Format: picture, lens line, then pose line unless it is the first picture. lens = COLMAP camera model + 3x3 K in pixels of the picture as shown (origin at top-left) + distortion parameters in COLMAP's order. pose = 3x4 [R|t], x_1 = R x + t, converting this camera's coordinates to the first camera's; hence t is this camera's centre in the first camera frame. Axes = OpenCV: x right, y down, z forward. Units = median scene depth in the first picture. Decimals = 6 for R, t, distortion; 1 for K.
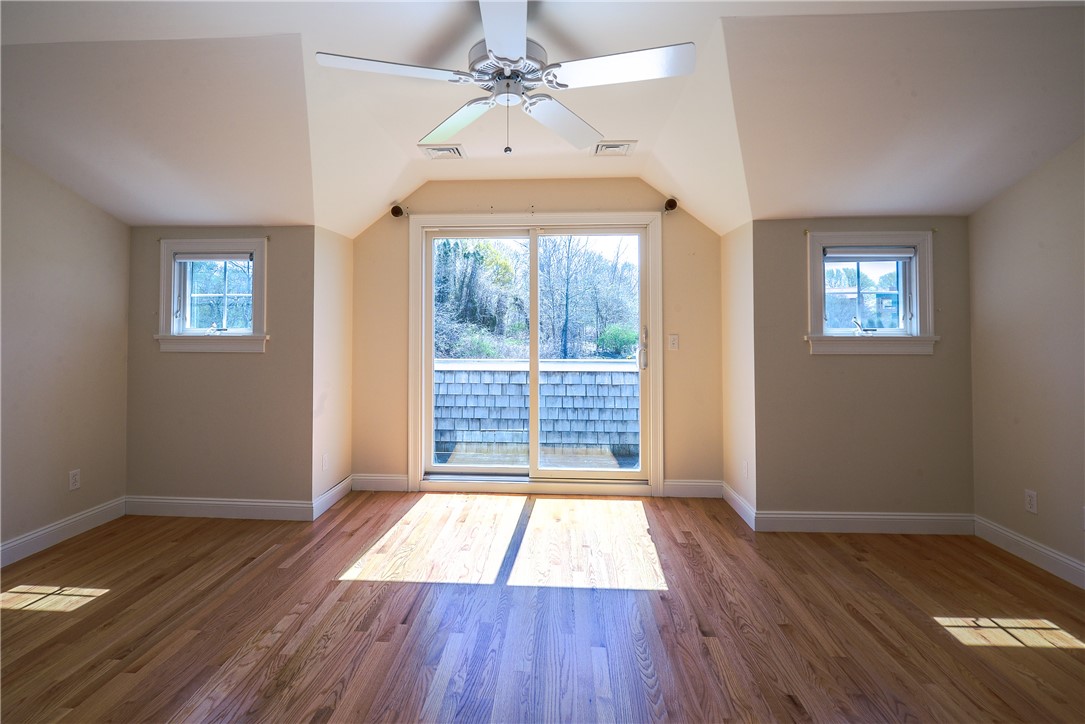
lens RADIAL K [[490.3, 0, 496.4], [0, 490.3, 318.4], [0, 0, 1]] dist [-0.011216, 0.002302]
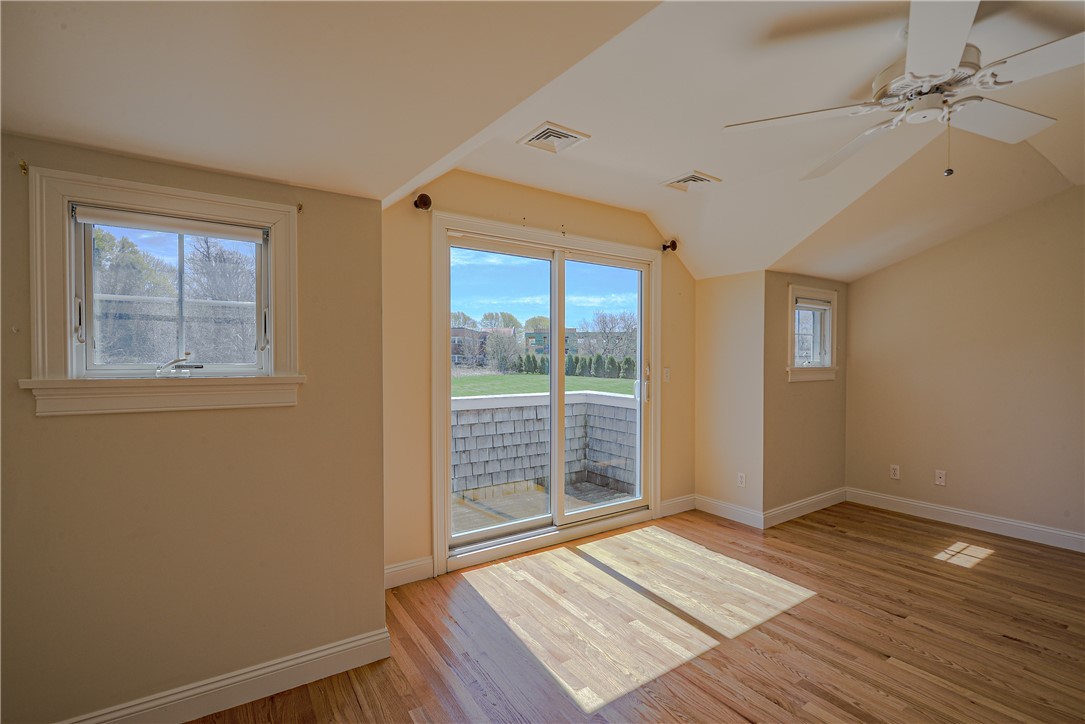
lens RADIAL K [[490.3, 0, 525.4], [0, 490.3, 373.1], [0, 0, 1]] dist [-0.011216, 0.002302]
pose [[0.796778, -0.017562, 0.604016, -0.587940], [-0.009302, 0.999103, 0.041319, 0.004612], [-0.604200, -0.038541, 0.795900, 0.360427]]
